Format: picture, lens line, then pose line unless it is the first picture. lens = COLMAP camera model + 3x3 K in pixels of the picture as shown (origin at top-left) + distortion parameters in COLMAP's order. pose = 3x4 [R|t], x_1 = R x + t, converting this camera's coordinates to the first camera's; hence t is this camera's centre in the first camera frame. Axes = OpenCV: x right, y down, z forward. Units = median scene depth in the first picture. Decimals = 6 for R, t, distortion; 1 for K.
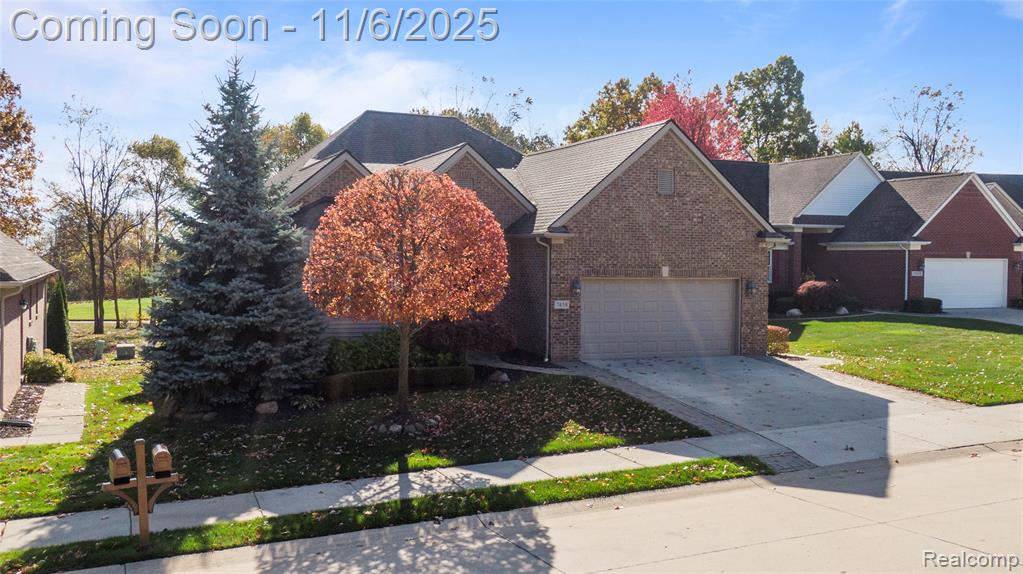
lens RADIAL K [[950.7, 0, 507.4], [0, 950.7, 279.6], [0, 0, 1]] dist [0.012089, 0.000000]
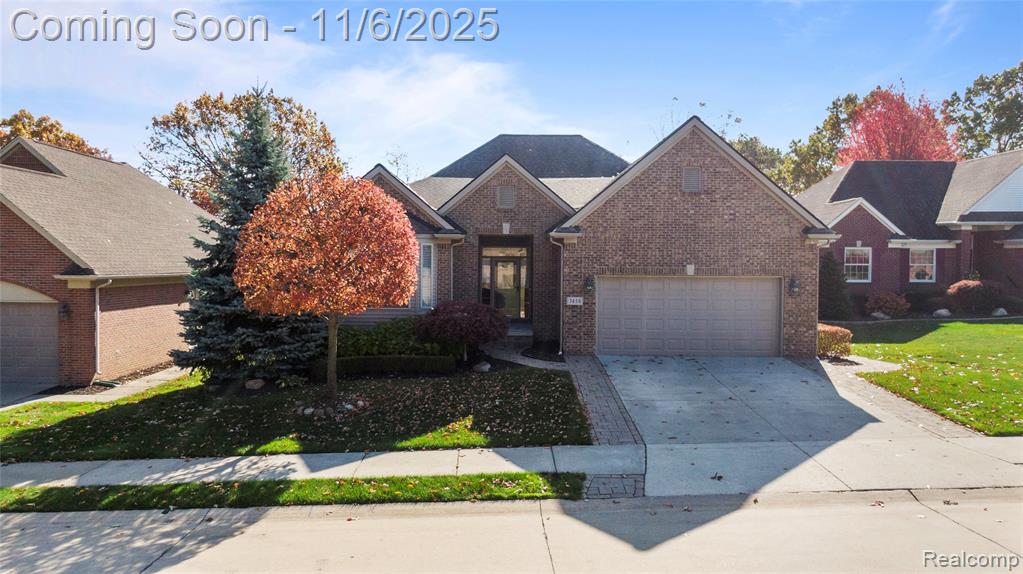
lens RADIAL K [[732.6, 0, 504.6], [0, 732.6, 289.8], [0, 0, 1]] dist [0.035772, -0.054630]
pose [[0.918969, 0.011406, -0.394165, 0.299394], [-0.005162, 0.999844, 0.016898, 0.000719], [0.394296, -0.013494, 0.918884, 0.221013]]
